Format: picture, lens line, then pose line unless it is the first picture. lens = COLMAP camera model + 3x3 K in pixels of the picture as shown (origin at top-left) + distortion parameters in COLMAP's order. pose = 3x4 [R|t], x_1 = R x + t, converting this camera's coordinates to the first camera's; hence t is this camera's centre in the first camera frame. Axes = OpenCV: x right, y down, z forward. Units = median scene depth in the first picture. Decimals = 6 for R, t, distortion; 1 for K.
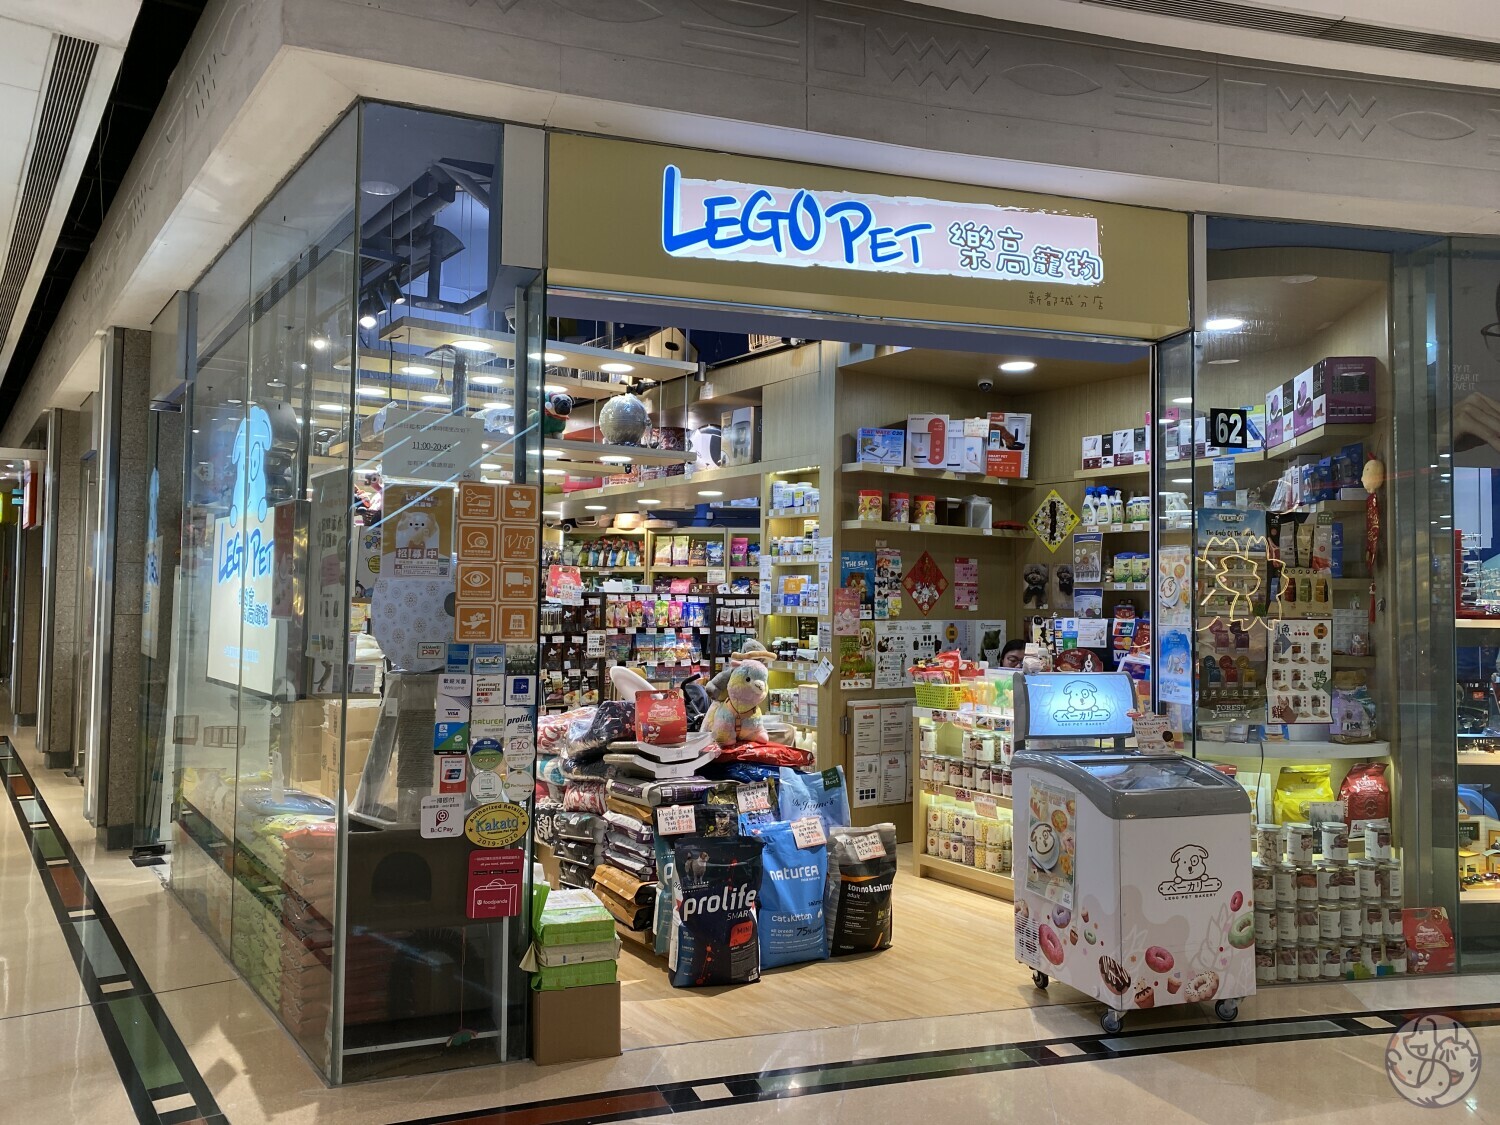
lens RADIAL K [[1143.8, 0, 757.4], [0, 1143.8, 556.4], [0, 0, 1]] dist [0.030171, -0.031522]
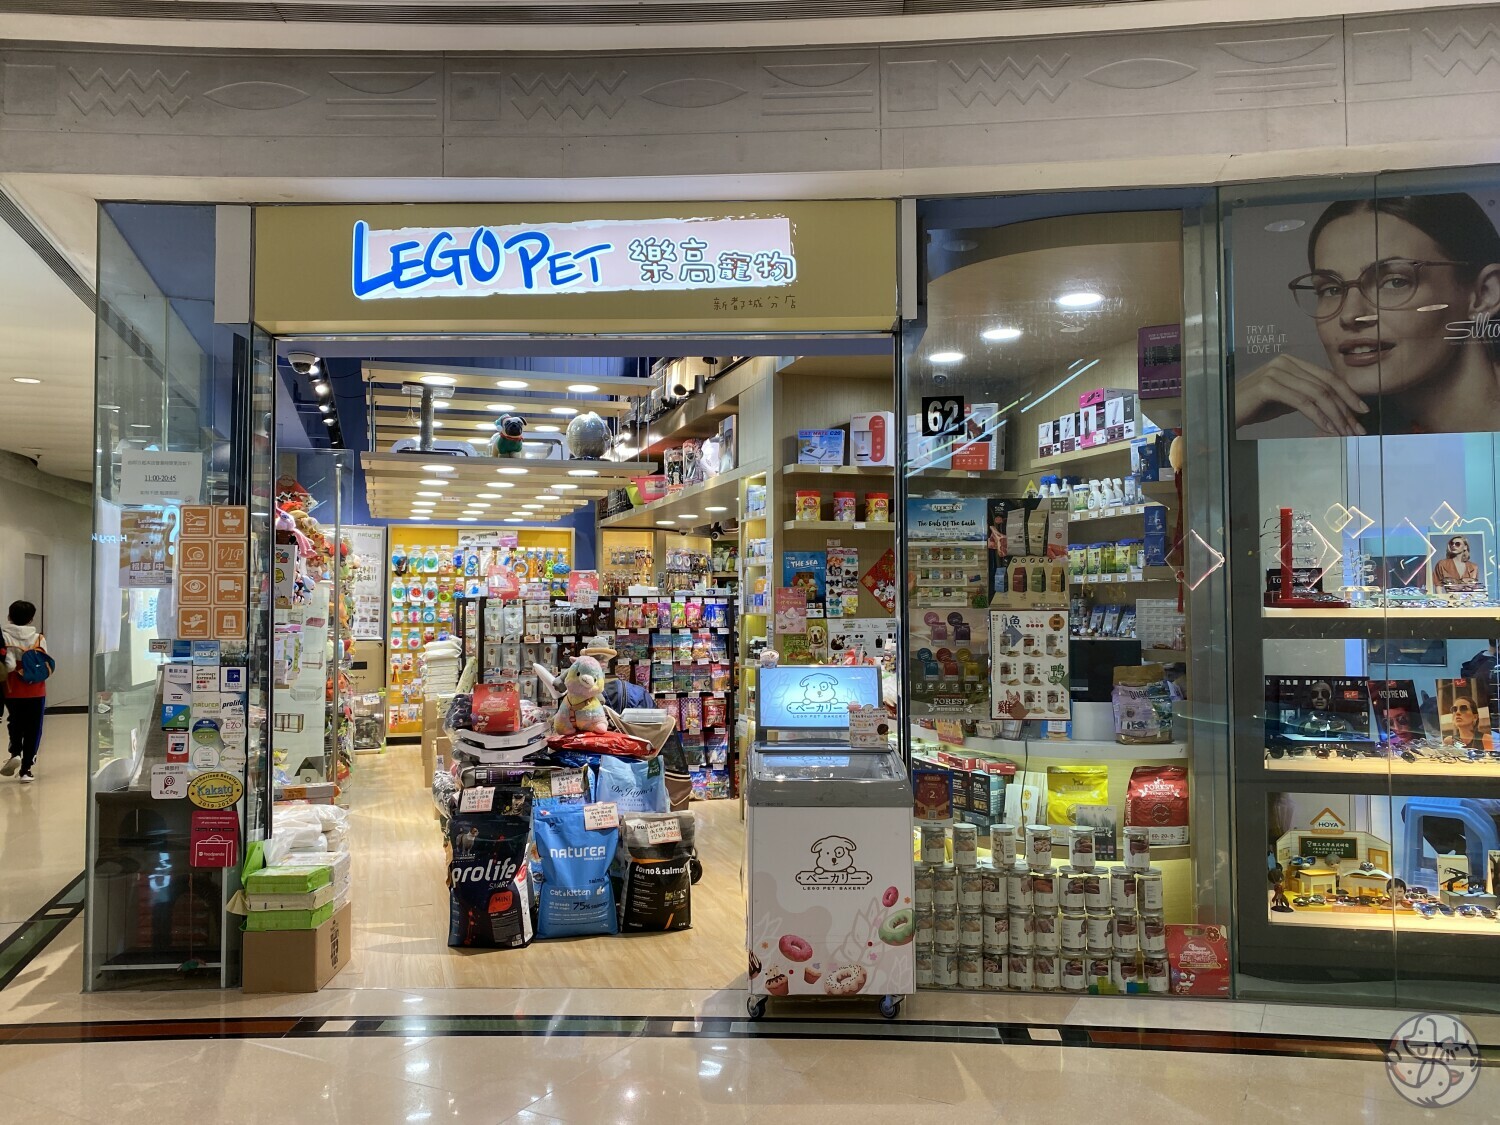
lens RADIAL K [[1140.2, 0, 750.0], [0, 1140.2, 562.5], [0, 0, 1]] dist [0.024989, -0.029286]
pose [[0.950562, -0.026857, -0.309371, 0.549236], [0.027261, 0.999624, -0.003018, 0.011585], [0.309336, -0.005565, 0.950936, 0.029177]]
